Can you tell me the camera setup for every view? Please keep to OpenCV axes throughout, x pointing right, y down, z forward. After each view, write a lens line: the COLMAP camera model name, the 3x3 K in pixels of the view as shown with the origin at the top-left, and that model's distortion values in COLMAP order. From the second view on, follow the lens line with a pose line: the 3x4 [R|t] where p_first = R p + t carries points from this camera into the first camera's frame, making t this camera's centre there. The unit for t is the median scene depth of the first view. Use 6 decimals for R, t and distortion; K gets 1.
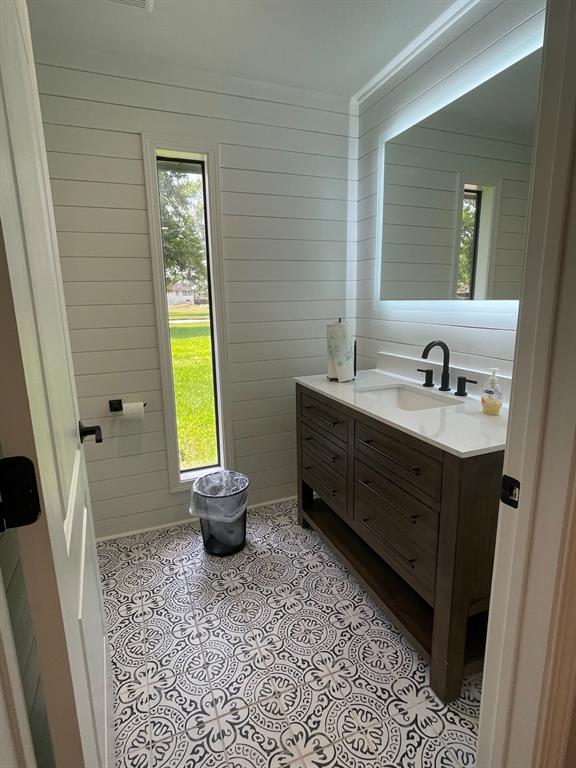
lens RADIAL K [[404.4, 0, 286.8], [0, 404.4, 382.6], [0, 0, 1]] dist [-0.004440, 0.004851]
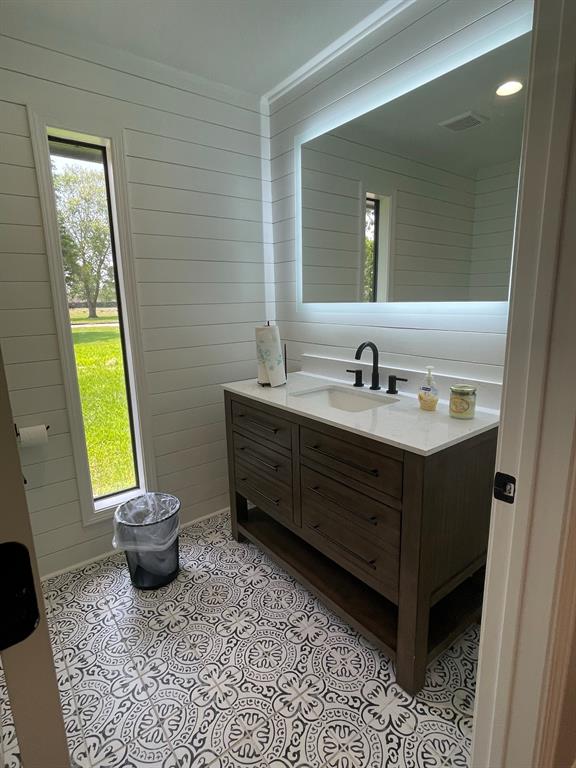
lens RADIAL K [[404.4, 0, 290.1], [0, 404.4, 382.5], [0, 0, 1]] dist [-0.004440, 0.004851]
pose [[0.963634, -0.056919, 0.261095, -0.085115], [0.058563, 0.998283, 0.001484, -0.011901], [-0.260731, 0.013860, 0.965312, 0.054675]]
